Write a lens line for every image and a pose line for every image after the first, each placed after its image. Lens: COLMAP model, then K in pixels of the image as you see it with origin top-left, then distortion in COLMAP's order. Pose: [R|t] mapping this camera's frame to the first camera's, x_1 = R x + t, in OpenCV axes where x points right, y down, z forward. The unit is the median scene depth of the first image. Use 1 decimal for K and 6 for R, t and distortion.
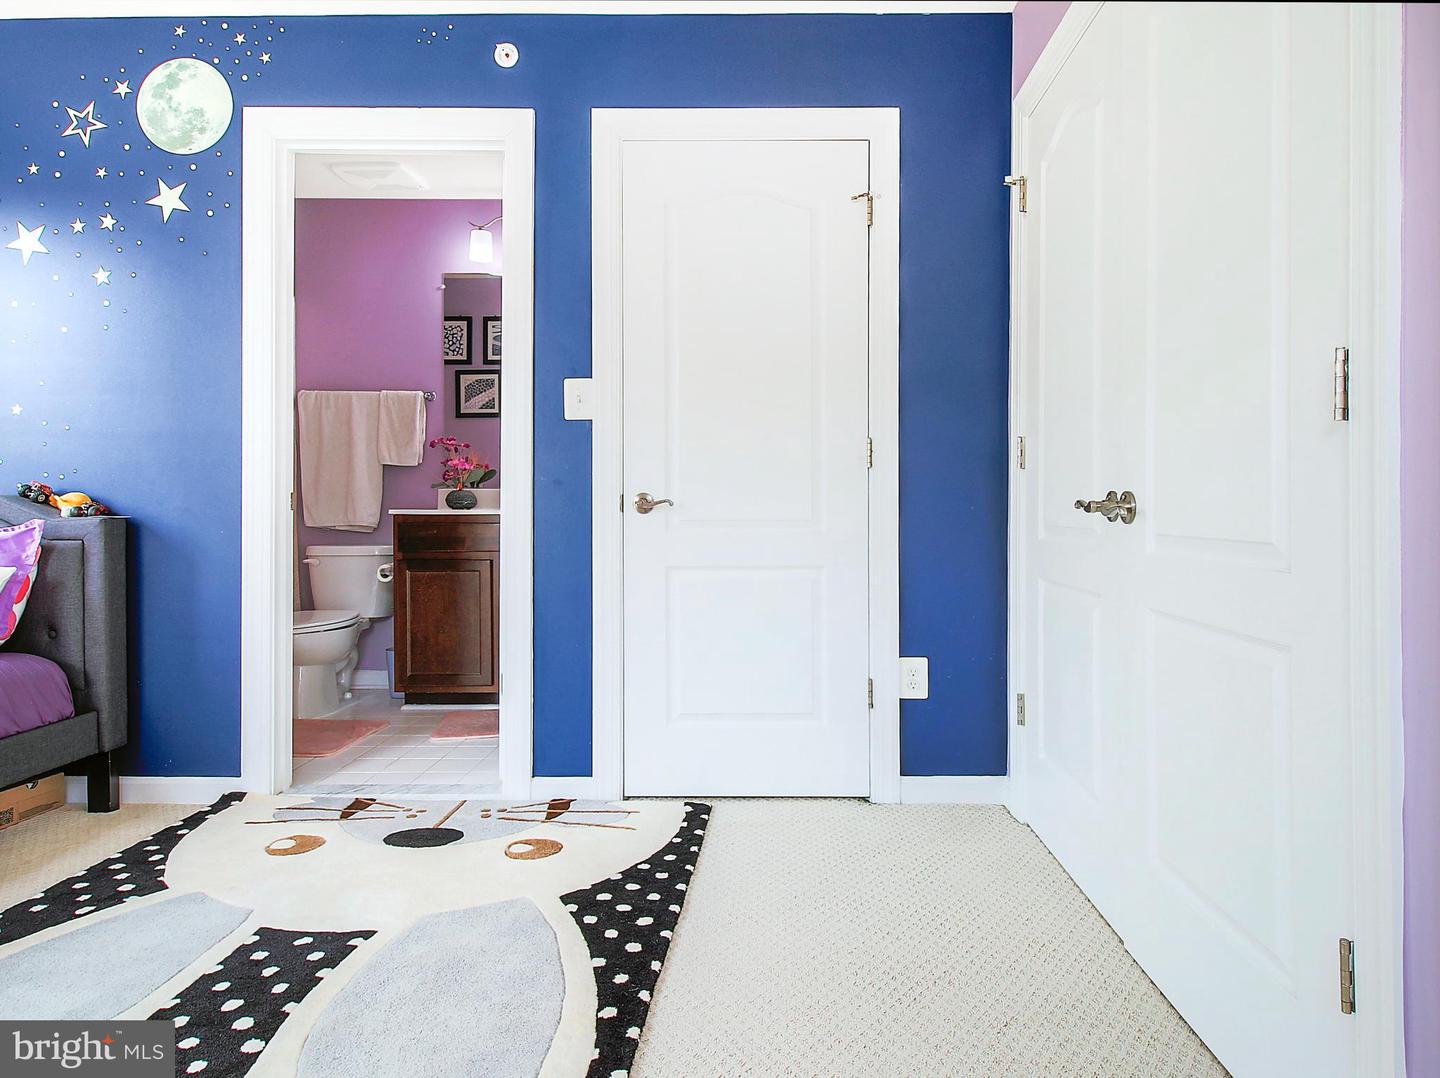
lens RADIAL K [[840.5, 0, 774.2], [0, 840.5, 507.2], [0, 0, 1]] dist [0.004794, -0.010674]
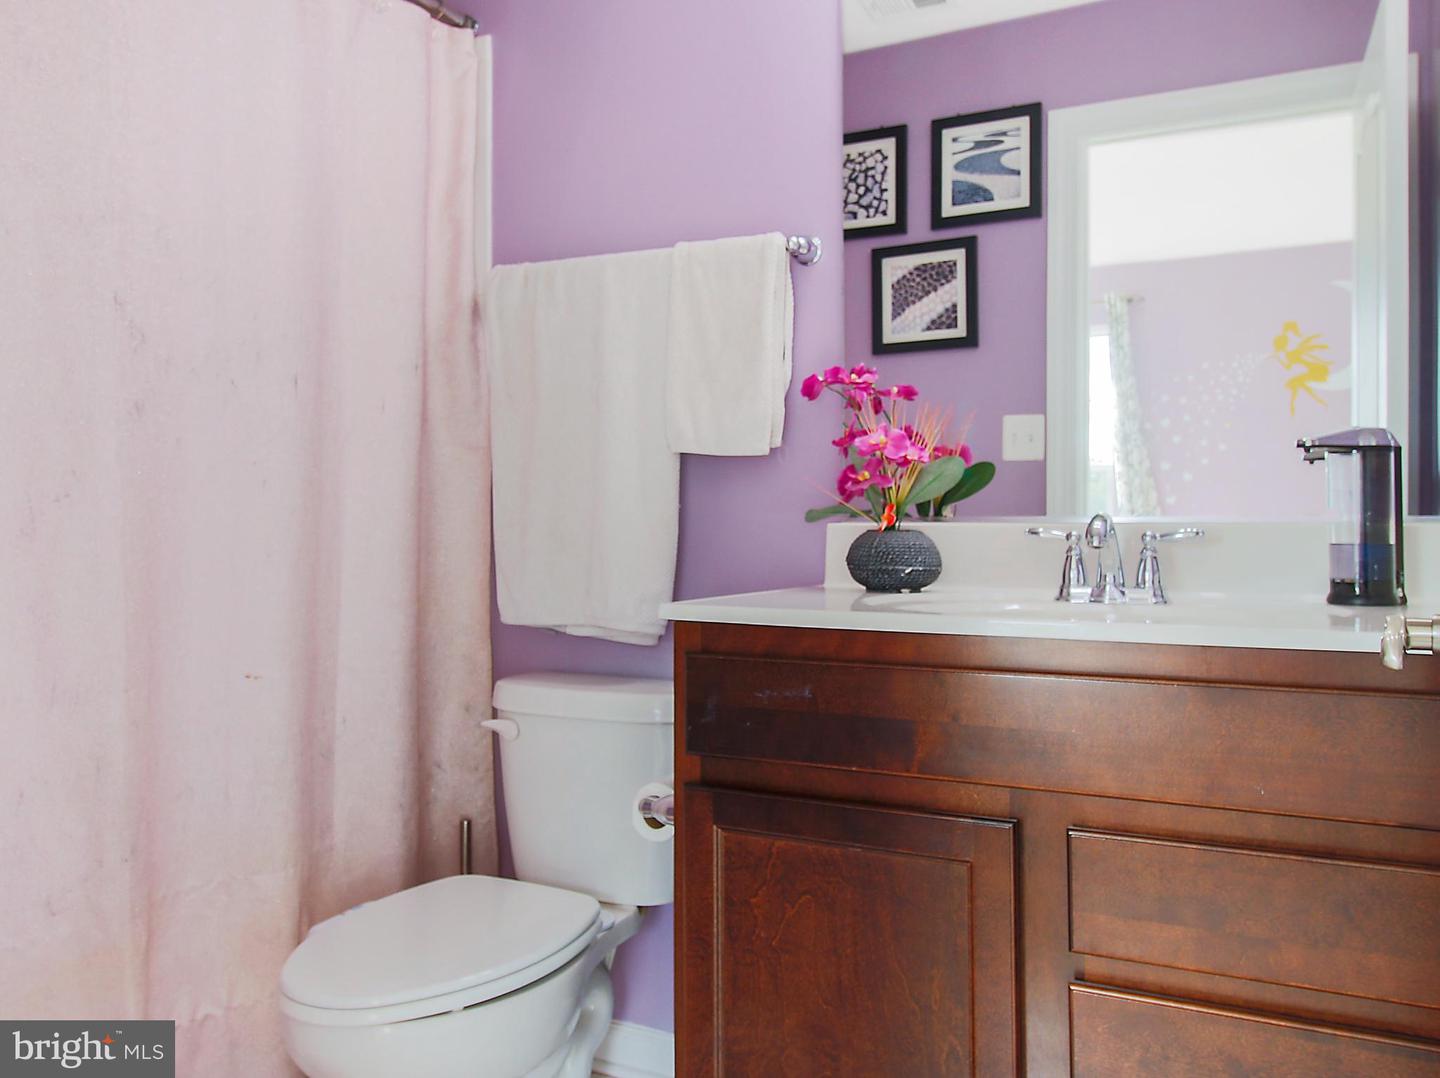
lens RADIAL K [[1218.6, 0, 720.0], [0, 1218.6, 539.0], [0, 0, 1]] dist [0.000100, 0.000090]
pose [[0.886288, 0.000324, -0.463135, -0.201753], [0.000175, 0.999999, 0.001034, -0.015318], [0.463135, -0.000997, 0.886287, 0.521914]]
